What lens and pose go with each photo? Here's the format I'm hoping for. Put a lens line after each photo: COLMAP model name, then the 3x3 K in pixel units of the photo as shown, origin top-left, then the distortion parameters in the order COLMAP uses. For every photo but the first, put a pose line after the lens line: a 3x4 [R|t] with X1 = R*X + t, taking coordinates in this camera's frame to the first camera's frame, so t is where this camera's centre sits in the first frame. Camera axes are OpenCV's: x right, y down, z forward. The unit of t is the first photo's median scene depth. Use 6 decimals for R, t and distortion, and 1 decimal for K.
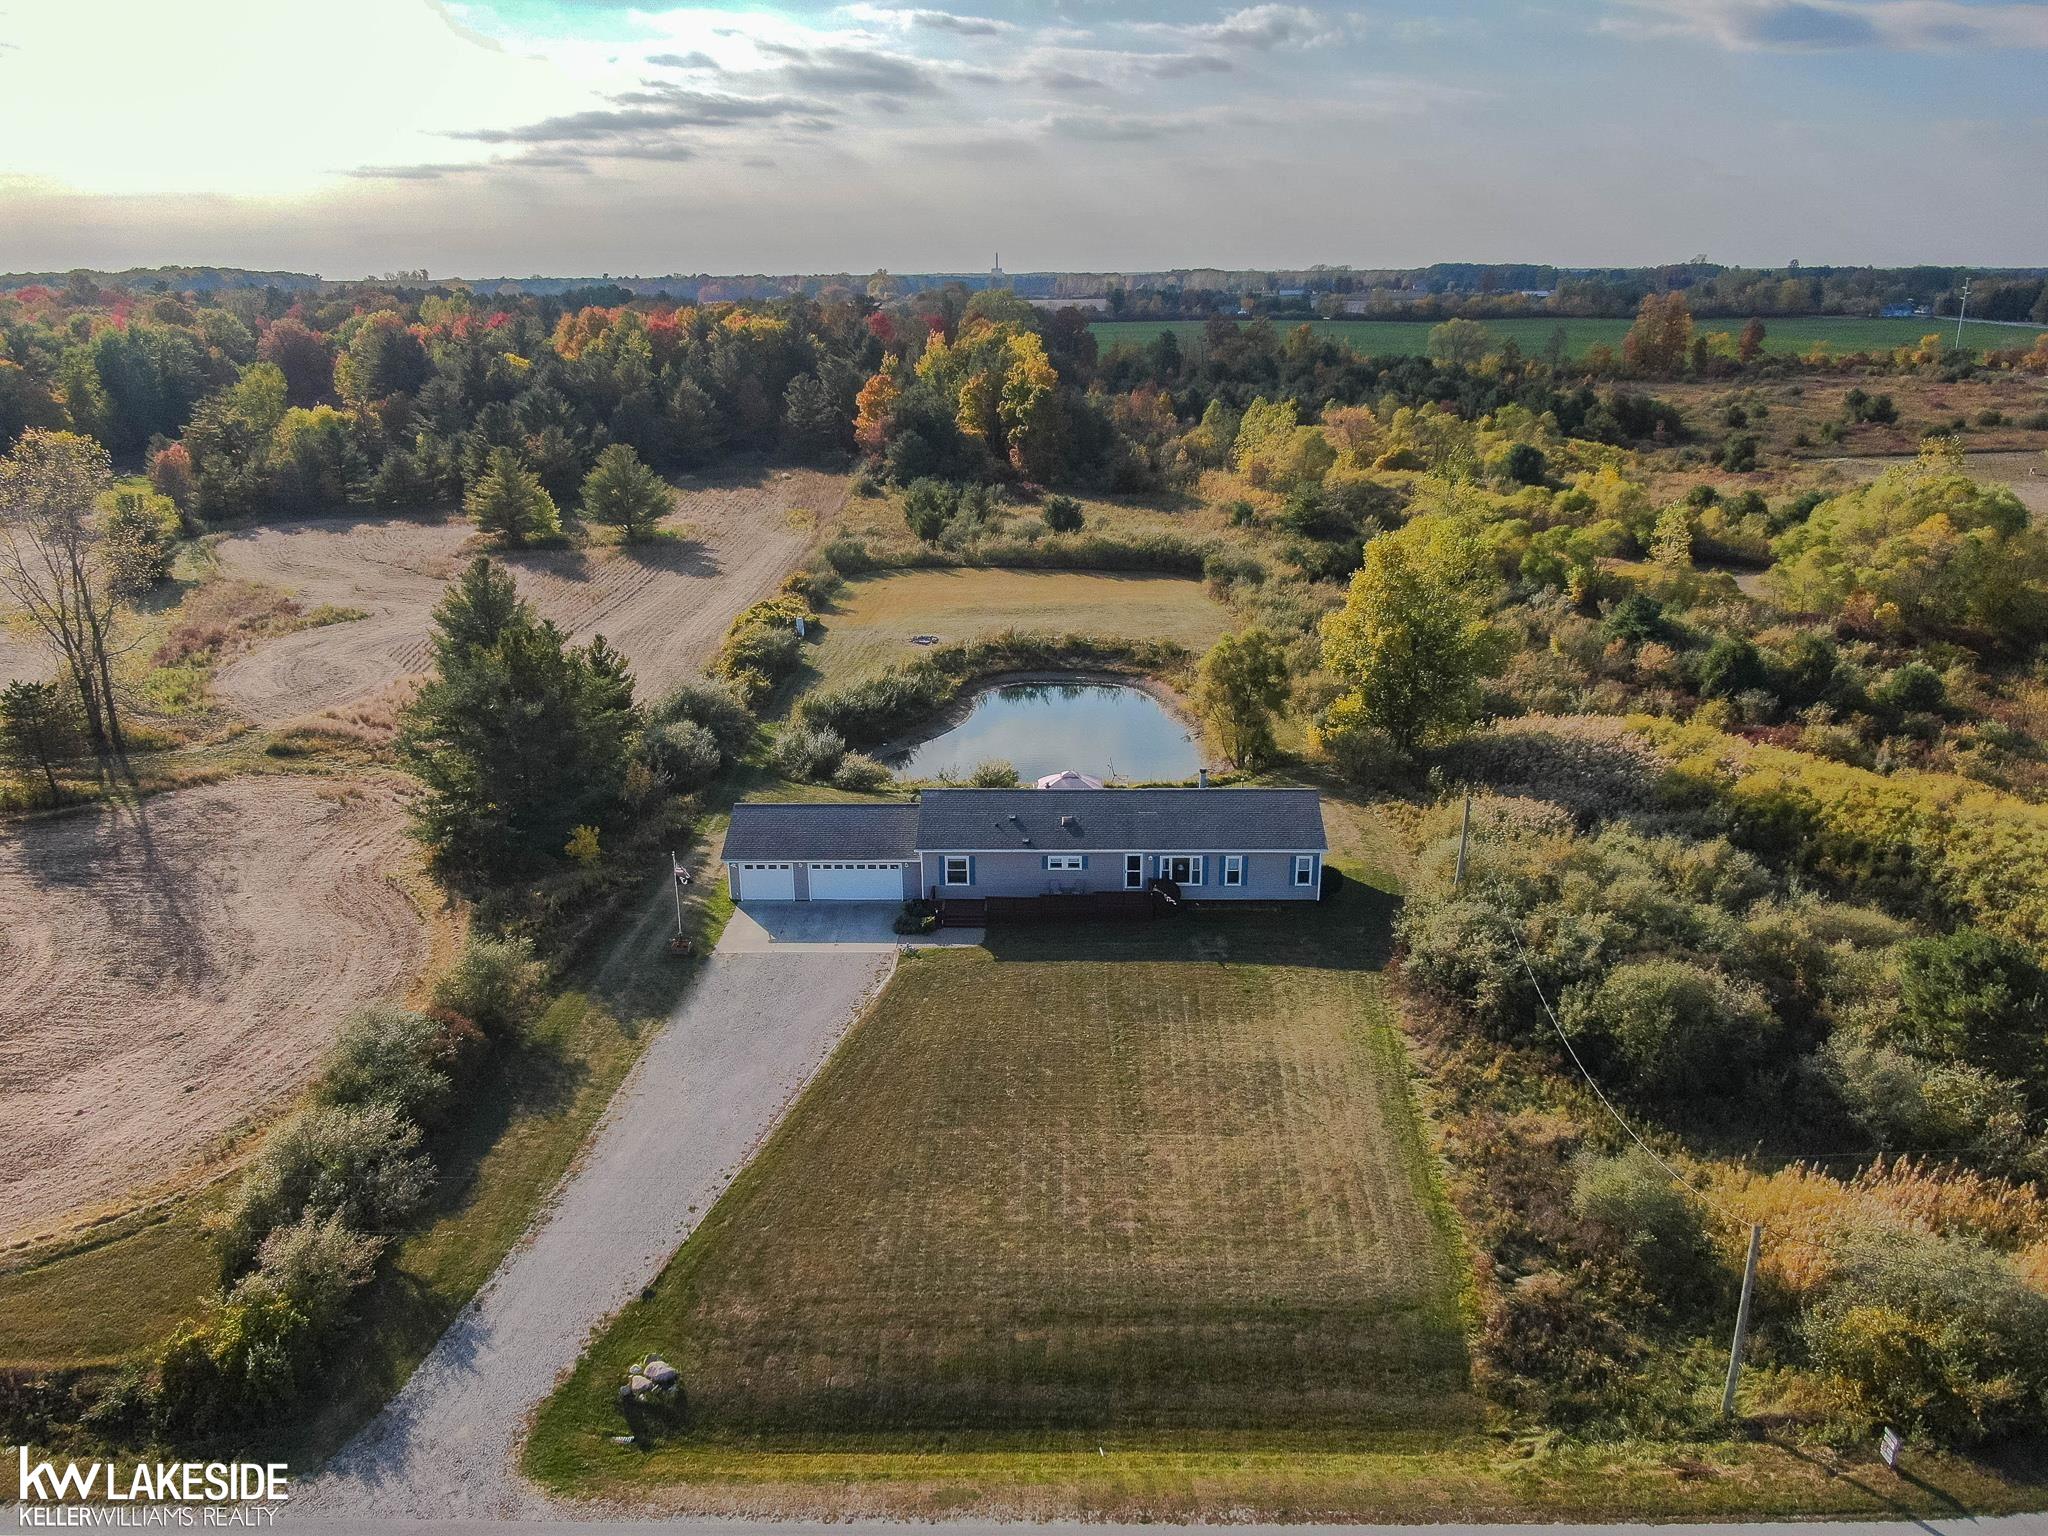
lens RADIAL K [[1465.2, 0, 1024.0], [0, 1465.2, 768.0], [0, 0, 1]] dist [-0.019497, -0.001975]
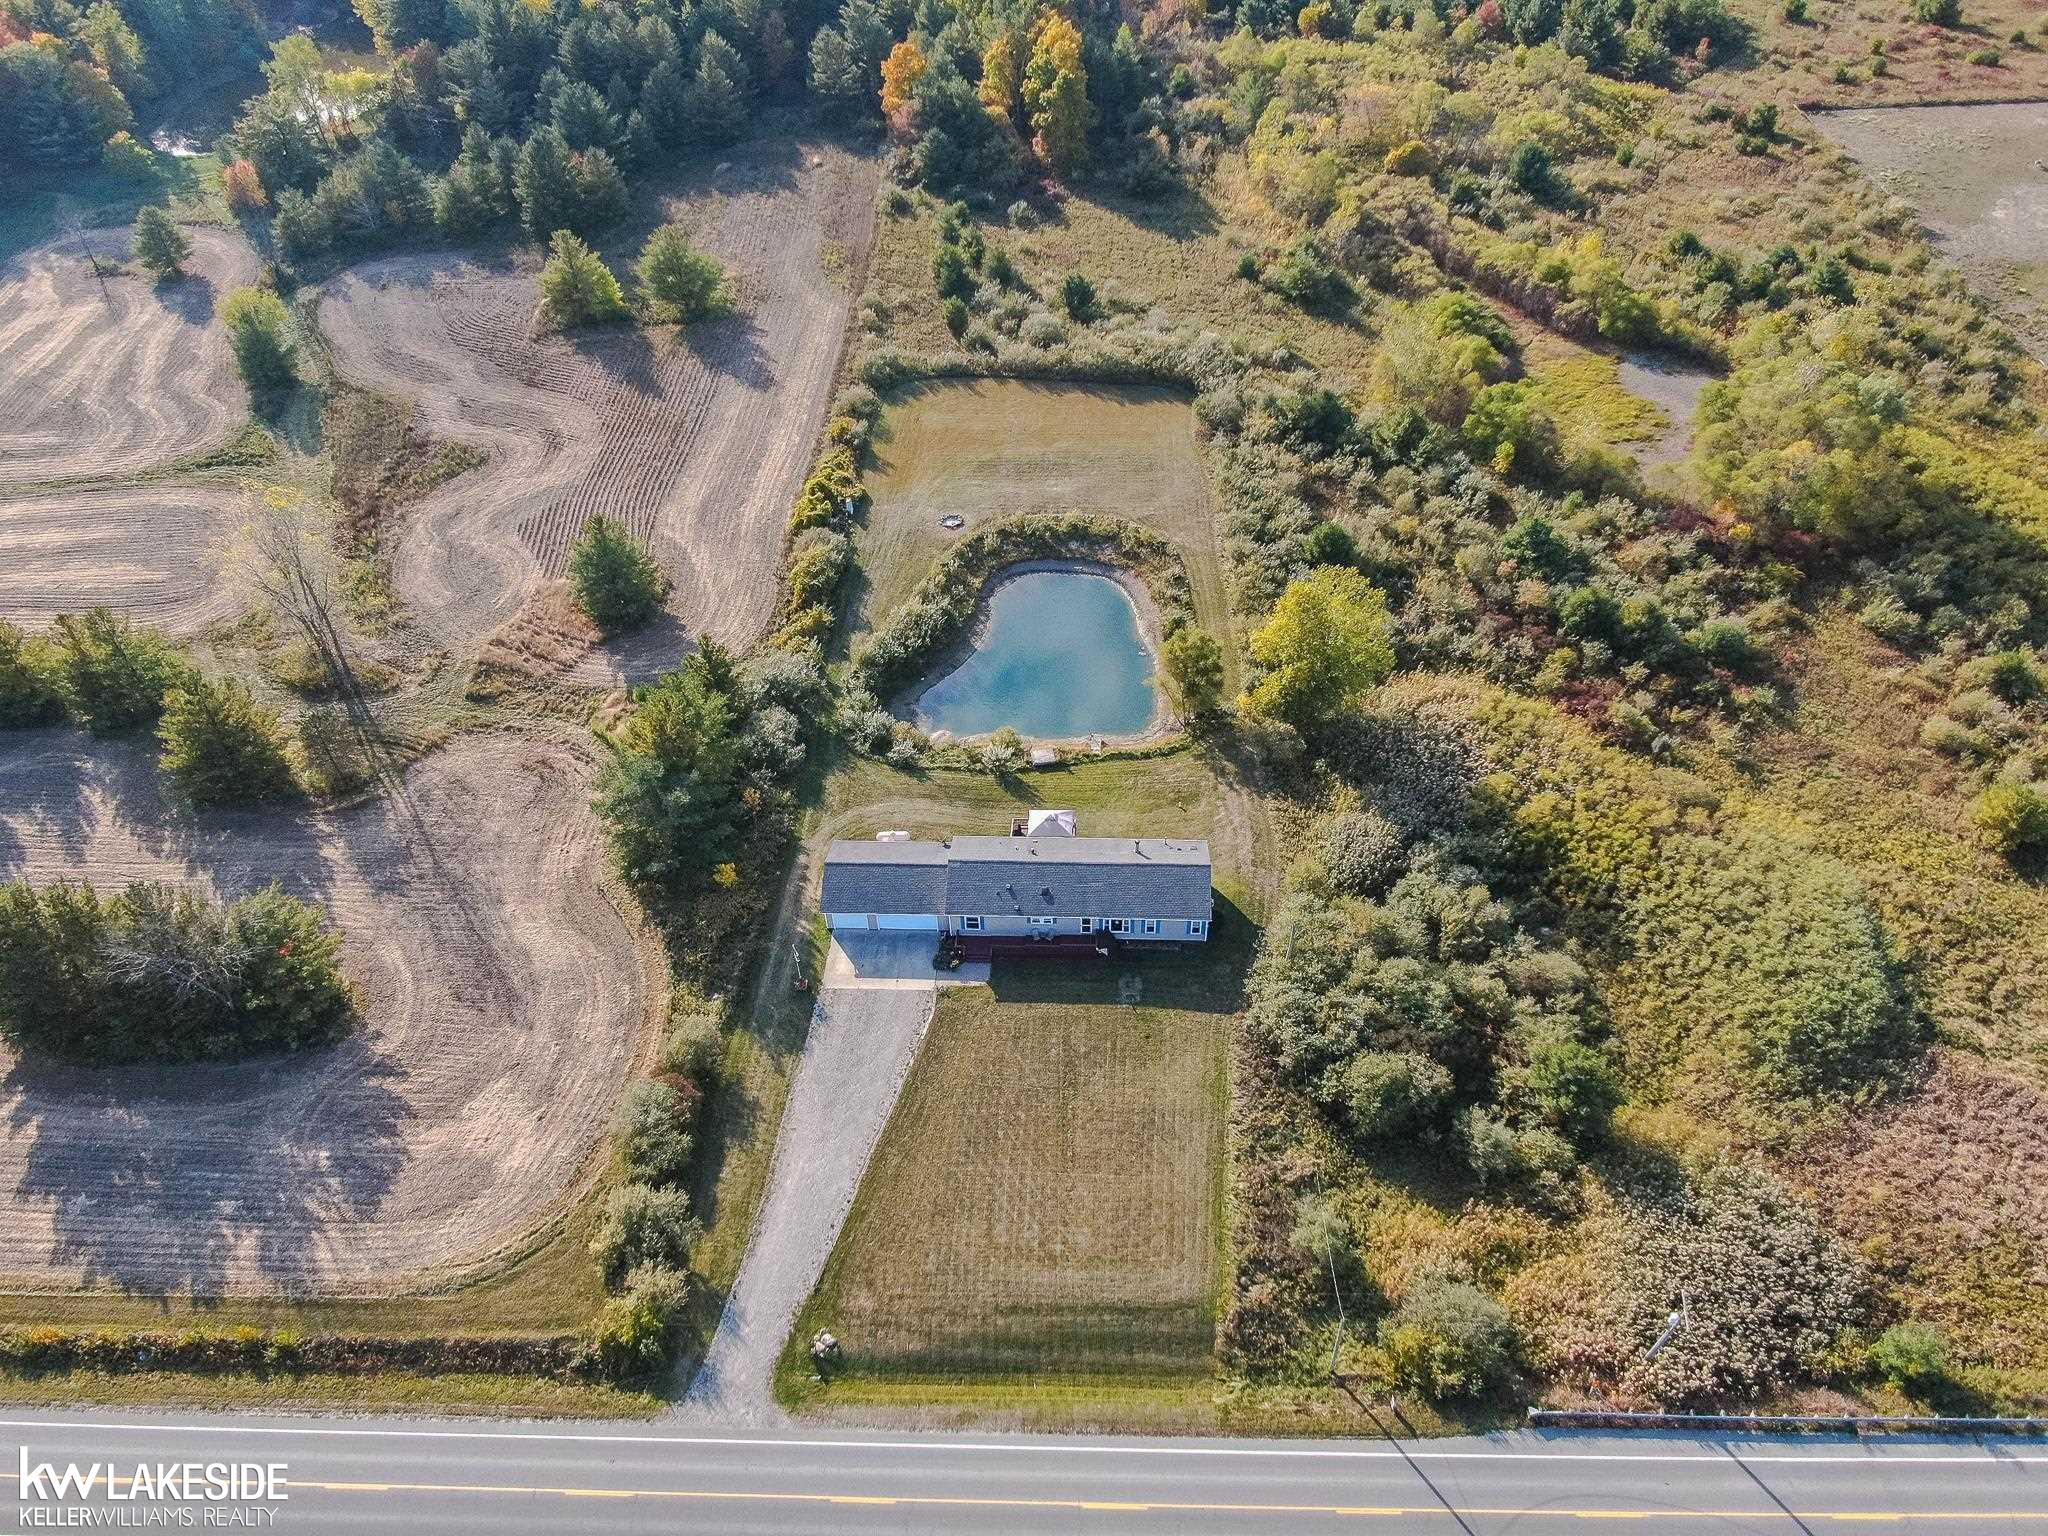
lens RADIAL K [[1453.3, 0, 1024.0], [0, 1453.3, 768.0], [0, 0, 1]] dist [-0.028528, 0.001746]
pose [[0.999512, 0.006989, -0.030438, 0.079185], [0.006316, 0.909264, 0.416173, -1.044097], [0.030585, -0.416162, 0.908776, -0.475895]]
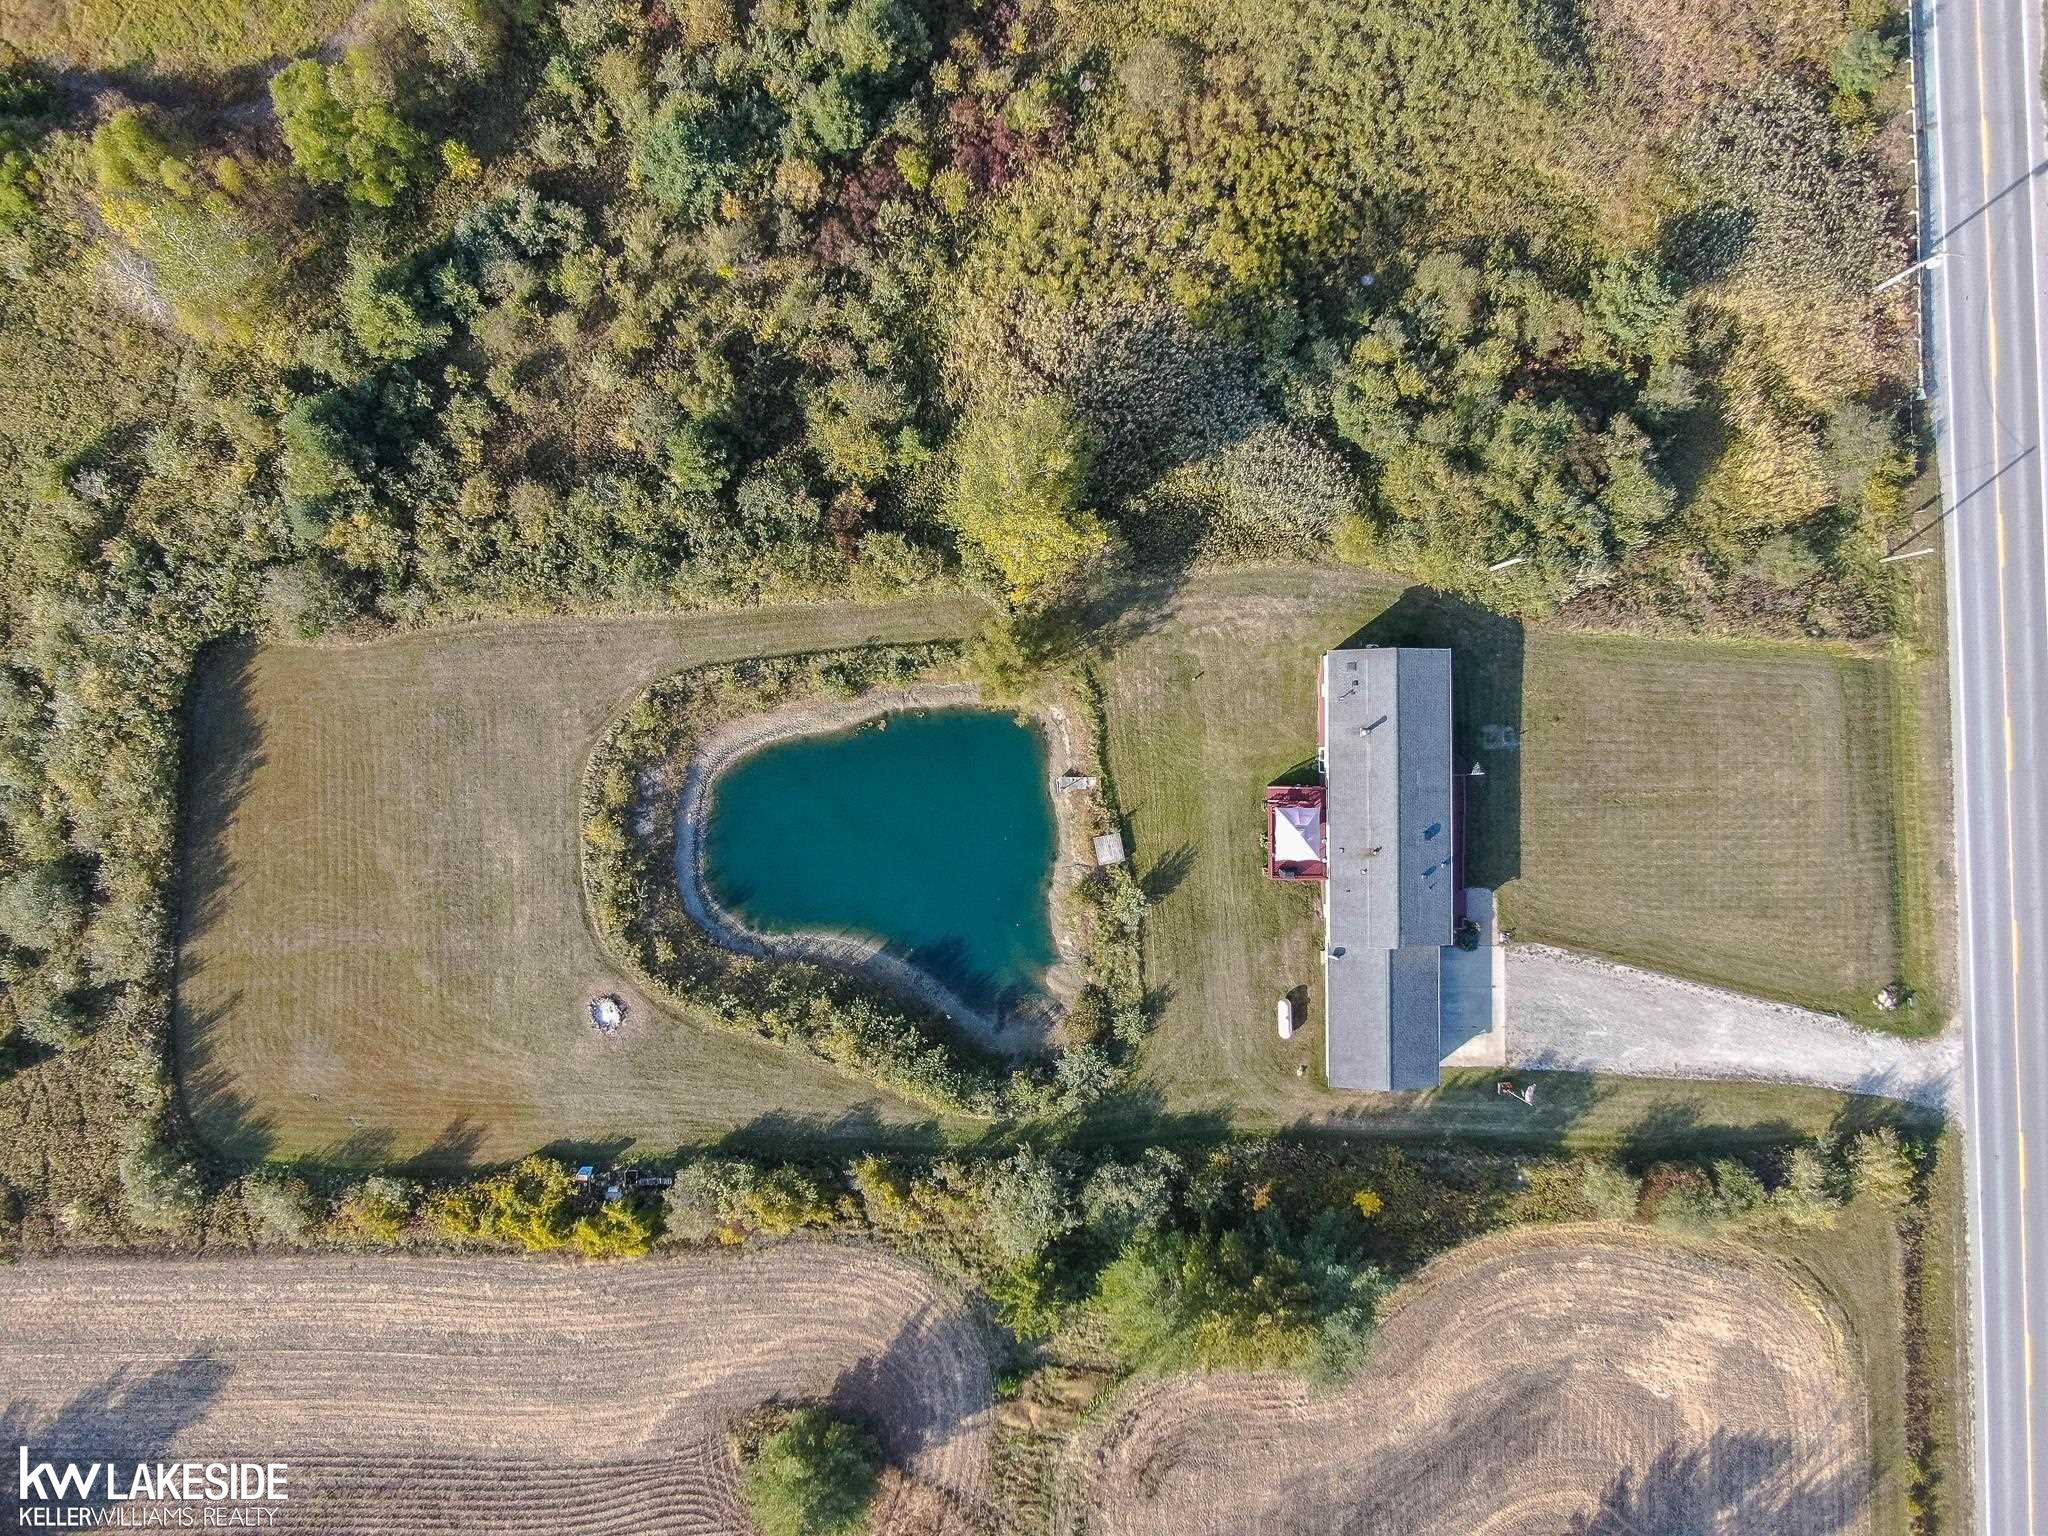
lens RADIAL K [[1453.3, 0, 1024.0], [0, 1453.3, 768.0], [0, 0, 1]] dist [-0.028528, 0.001746]
pose [[-0.034732, -0.999392, -0.002979, 0.160422], [0.328483, -0.014230, 0.944403, -1.983002], [-0.943871, 0.031822, 0.328777, 1.334643]]
